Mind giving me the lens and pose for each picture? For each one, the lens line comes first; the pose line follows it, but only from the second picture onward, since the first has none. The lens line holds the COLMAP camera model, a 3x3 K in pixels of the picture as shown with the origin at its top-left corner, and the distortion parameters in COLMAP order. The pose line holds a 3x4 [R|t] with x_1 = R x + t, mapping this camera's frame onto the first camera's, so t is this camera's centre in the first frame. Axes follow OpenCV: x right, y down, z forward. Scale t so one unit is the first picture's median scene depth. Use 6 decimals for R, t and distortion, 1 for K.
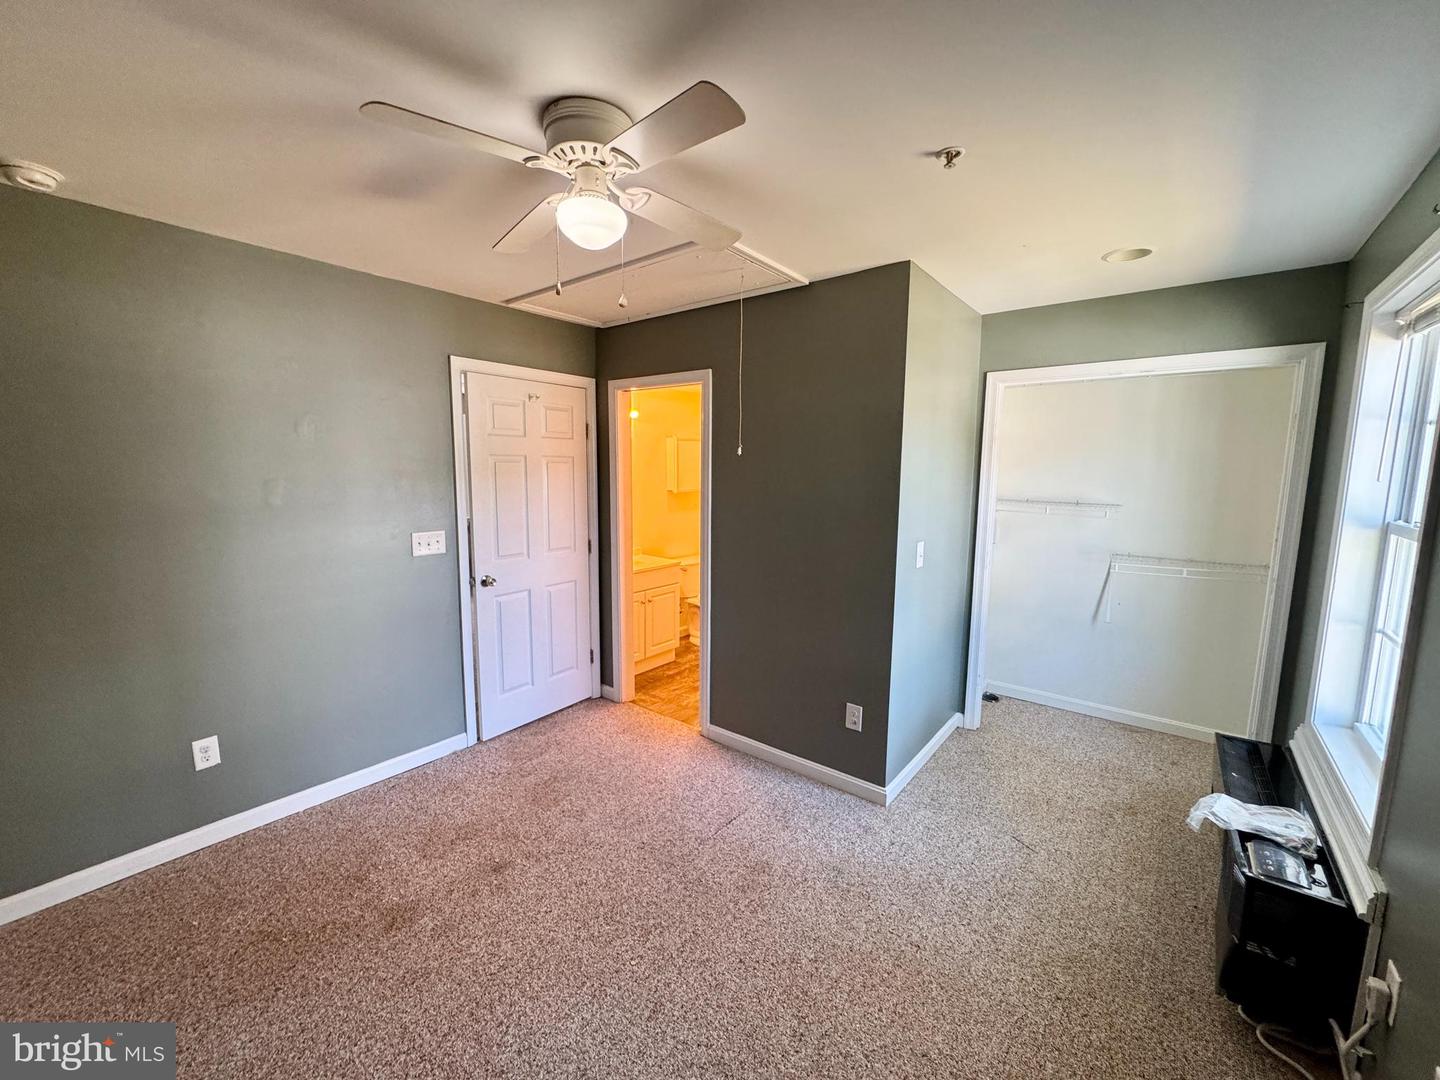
lens RADIAL K [[580.2, 0, 720.0], [0, 580.2, 540.0], [0, 0, 1]] dist [0.000018, 0.000714]
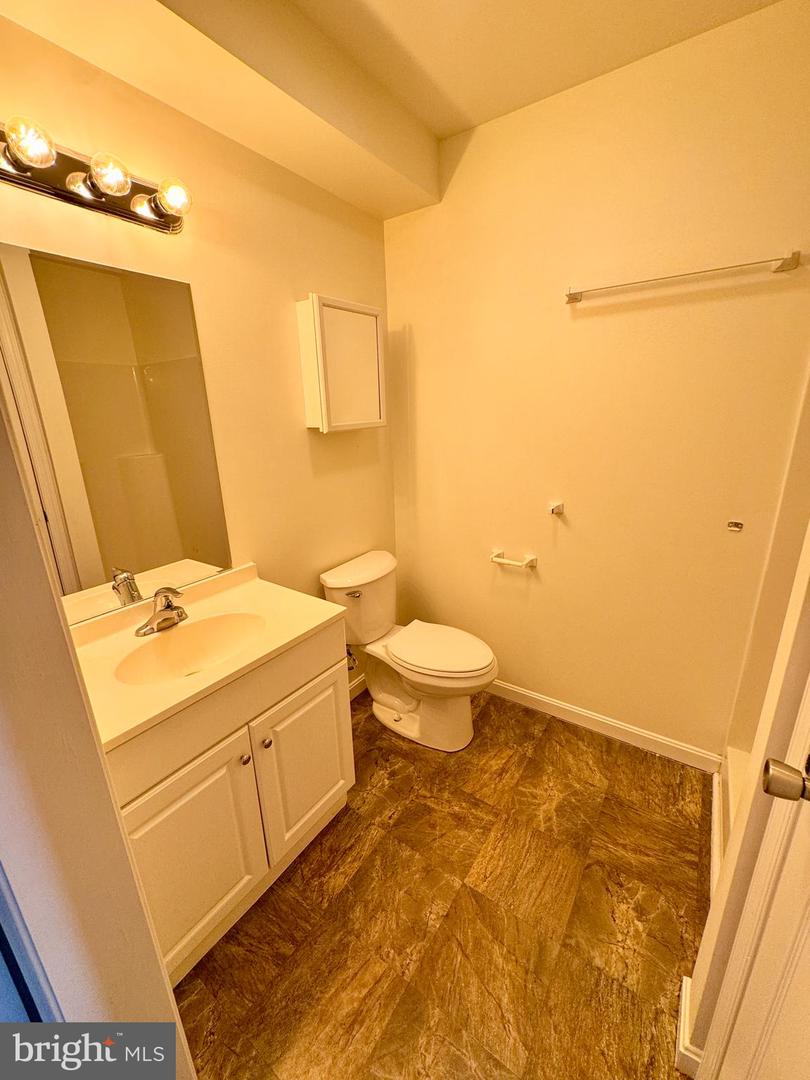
lens RADIAL K [[435.1, 0, 405.0], [0, 435.1, 540.0], [0, 0, 1]] dist [0.000018, 0.000714]
pose [[0.996168, -0.042712, 0.076324, -0.048768], [0.030361, 0.987256, 0.156218, -0.054695], [-0.082024, -0.153302, 0.984769, 0.697441]]
